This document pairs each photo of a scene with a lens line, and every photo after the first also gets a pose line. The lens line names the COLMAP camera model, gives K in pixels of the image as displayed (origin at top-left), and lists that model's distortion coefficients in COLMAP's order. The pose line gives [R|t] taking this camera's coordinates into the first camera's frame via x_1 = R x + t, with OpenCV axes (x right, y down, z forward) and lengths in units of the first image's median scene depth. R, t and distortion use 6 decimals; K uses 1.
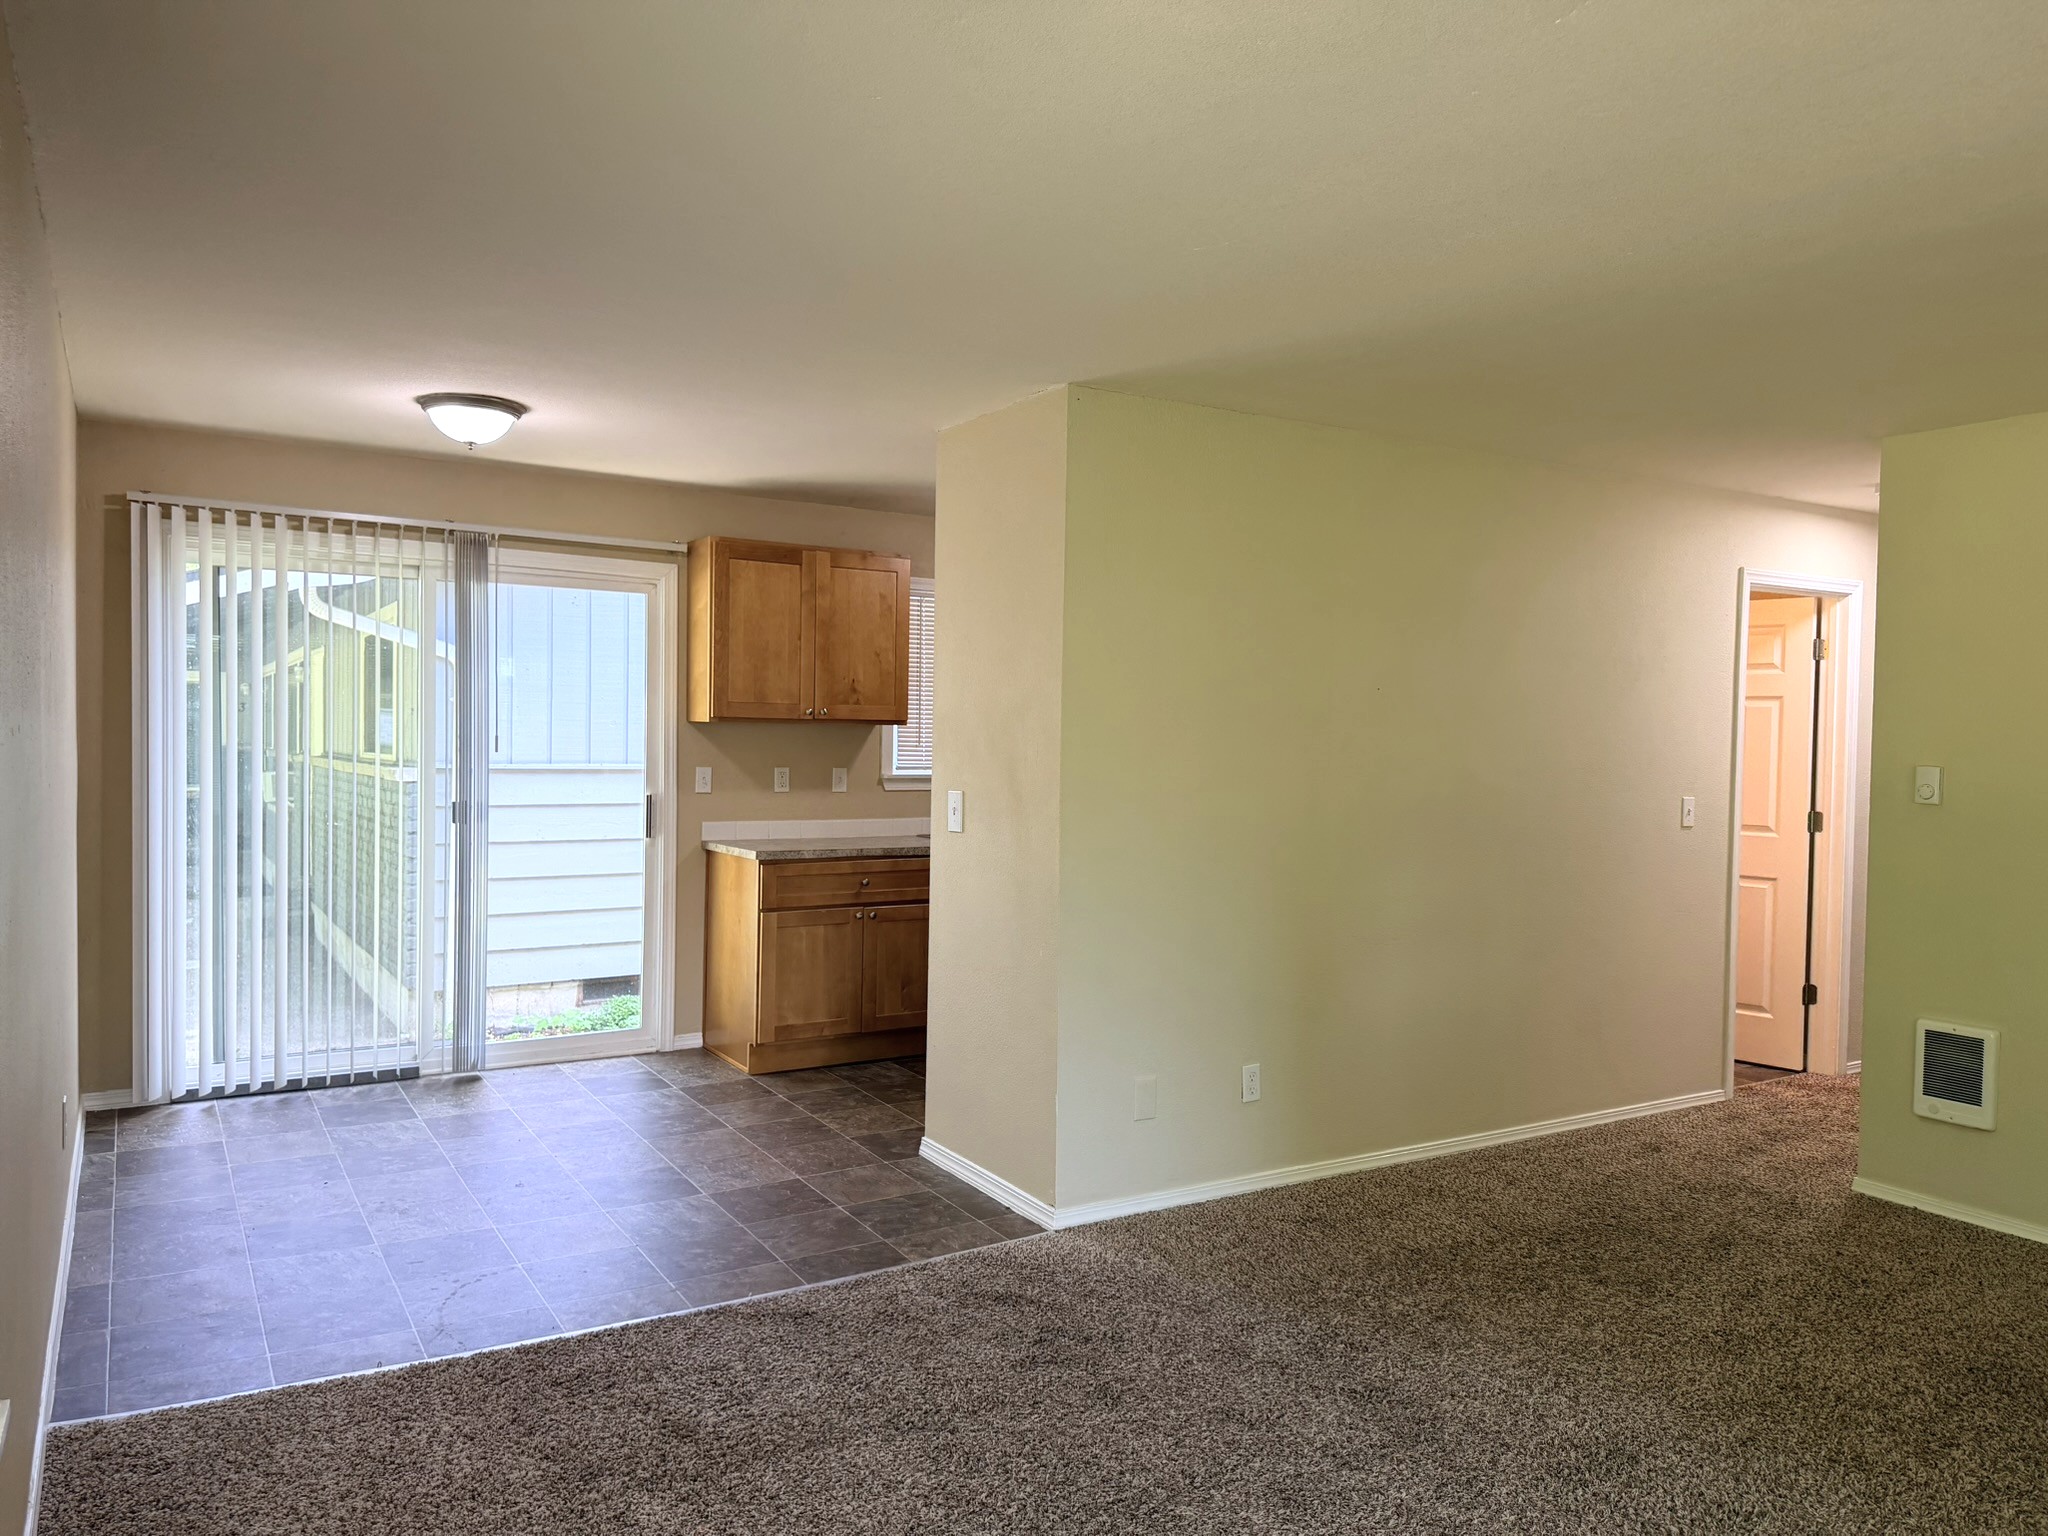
lens RADIAL K [[1397.5, 0, 1024.0], [0, 1397.5, 768.0], [0, 0, 1]] dist [0.009613, -0.027882]
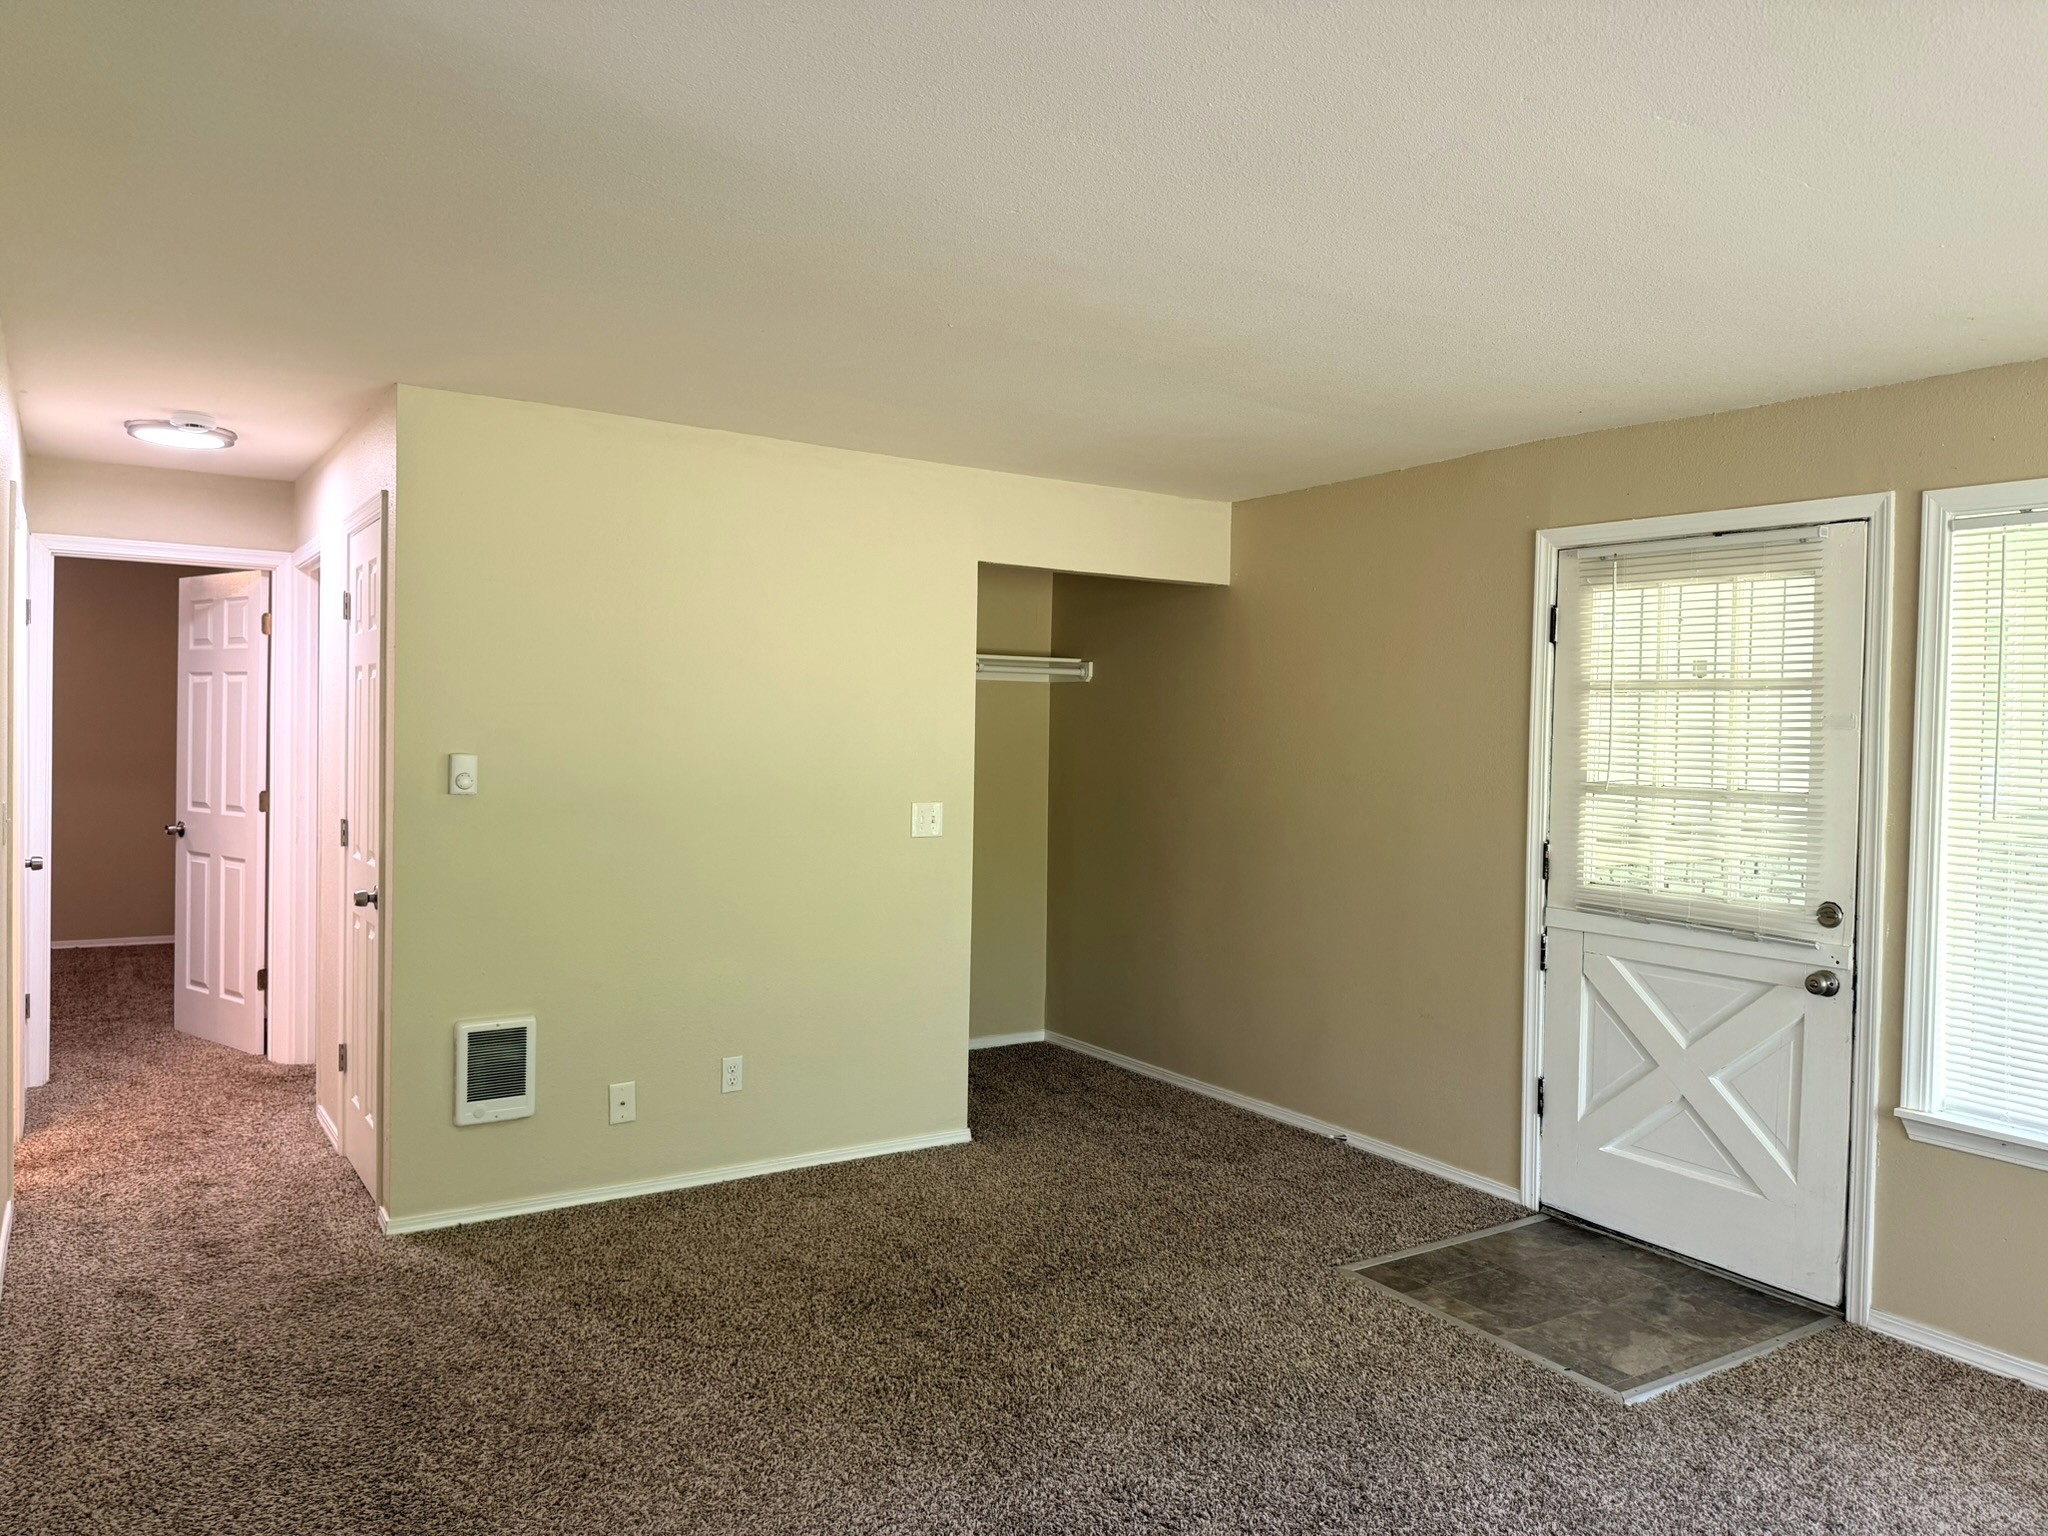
lens RADIAL K [[1397.5, 0, 1024.0], [0, 1397.5, 768.0], [0, 0, 1]] dist [0.009613, -0.027882]
pose [[-0.004549, -0.043092, 0.999061, -0.280359], [0.010401, 0.999015, 0.043137, -0.027374], [-0.999936, 0.010588, -0.004096, 0.596114]]
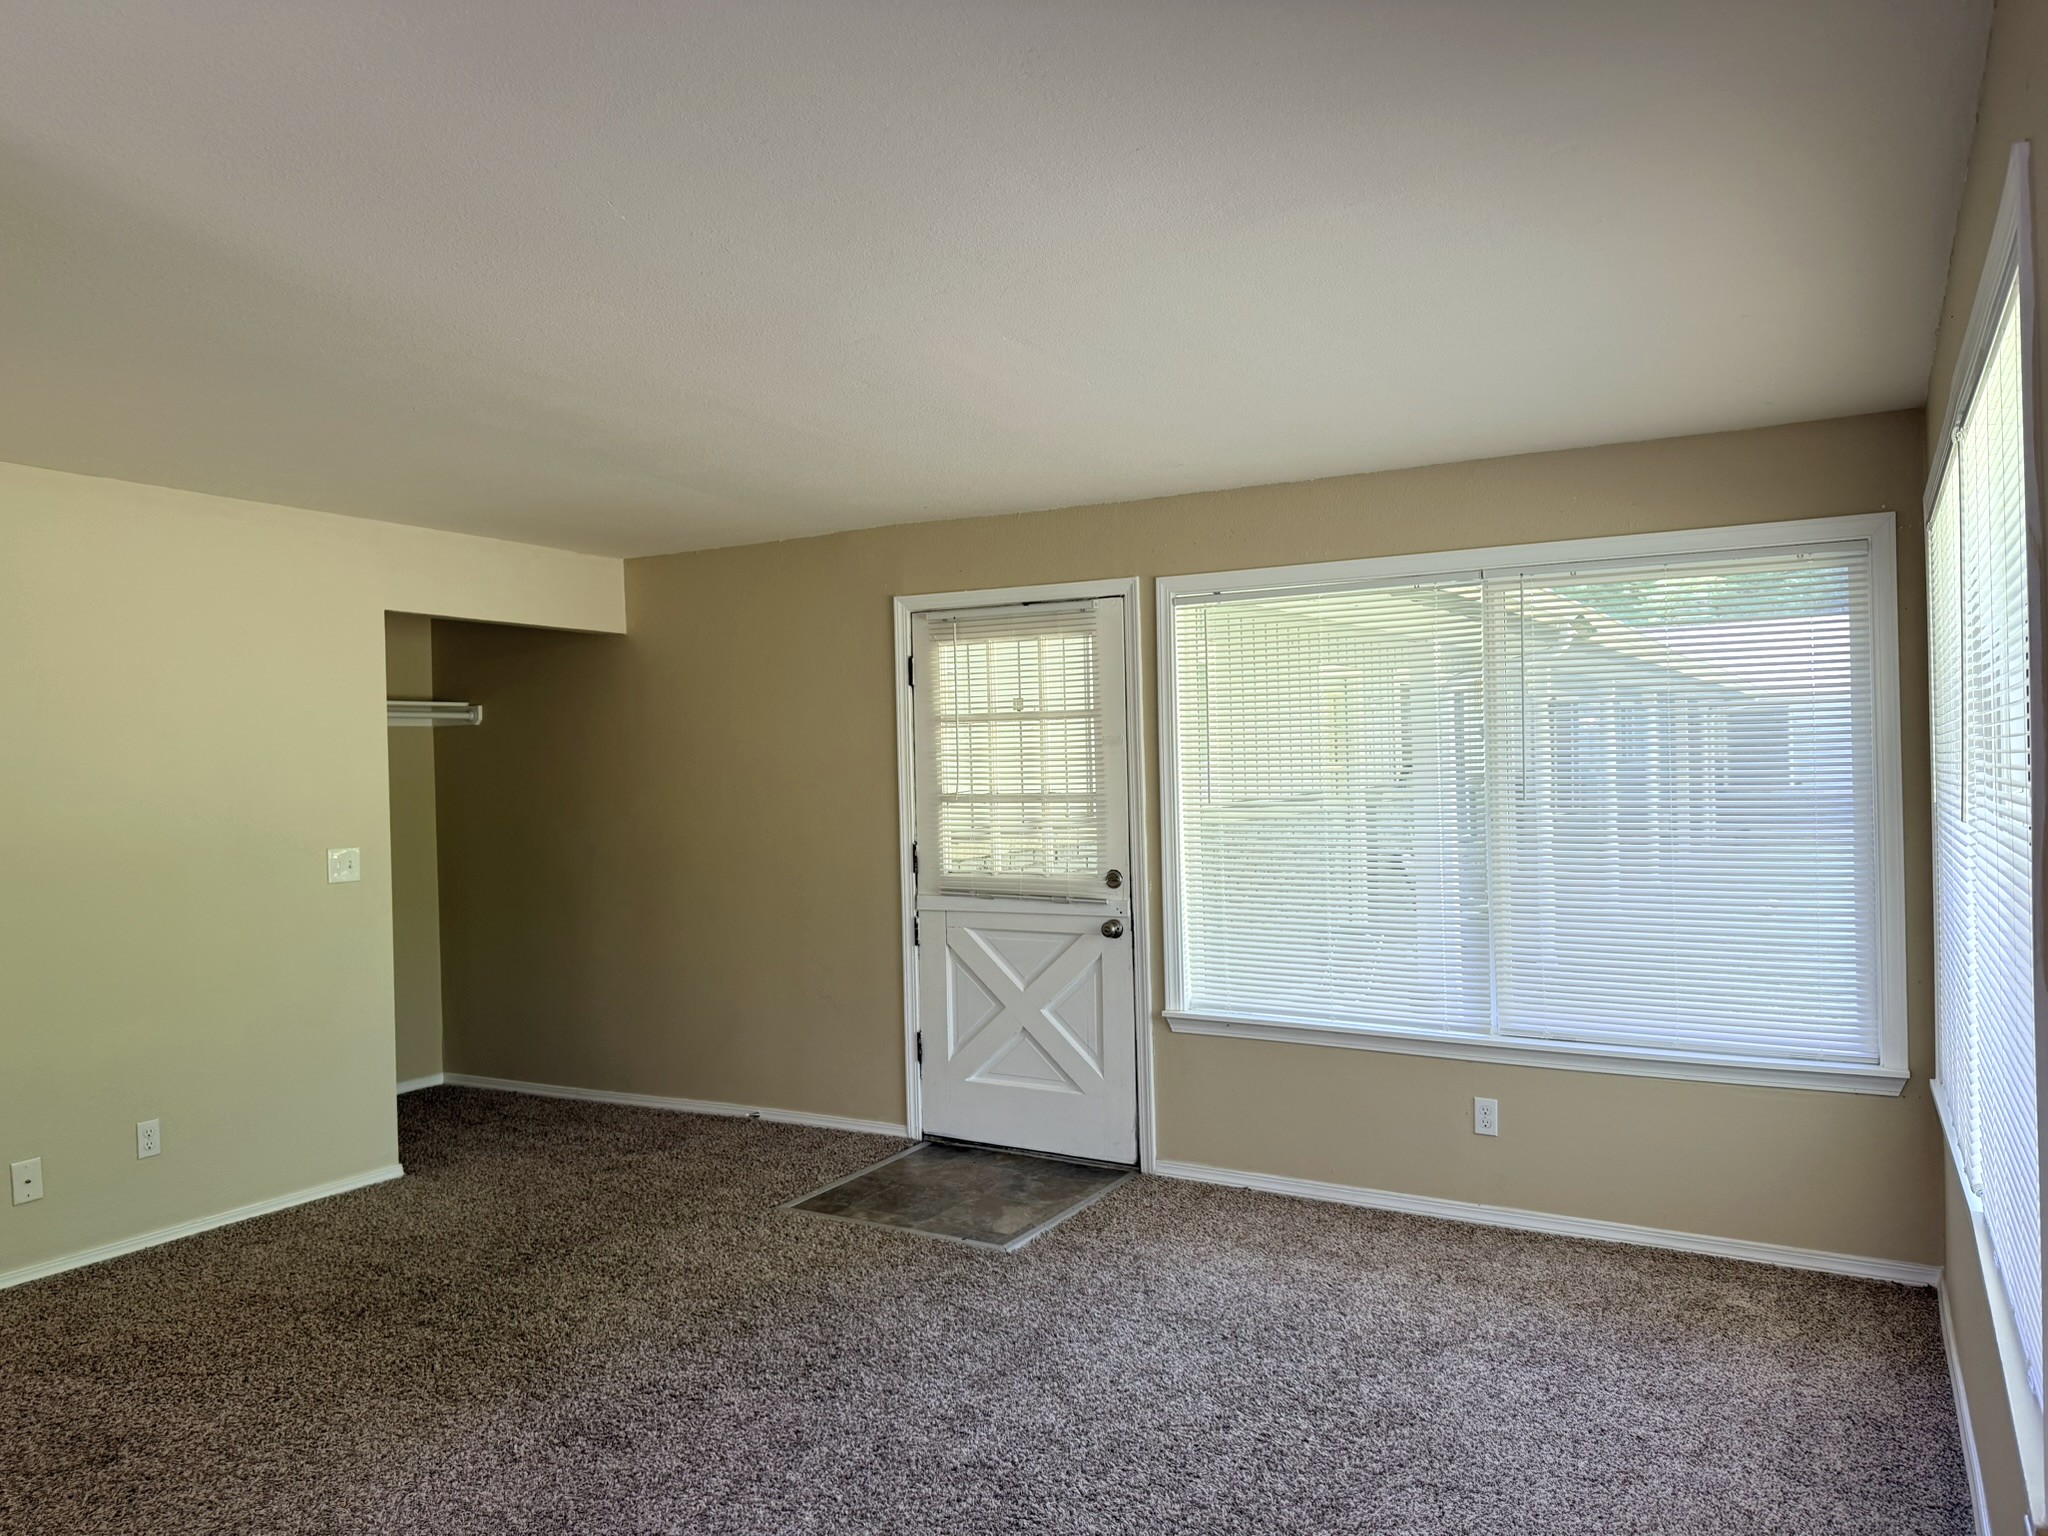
lens RADIAL K [[1397.5, 0, 1024.0], [0, 1397.5, 768.0], [0, 0, 1]] dist [0.009613, -0.027882]
pose [[-0.473407, 0.002031, 0.880842, -0.422635], [0.042105, 0.998906, 0.020326, -0.018080], [-0.879837, 0.046710, -0.472974, 0.709590]]
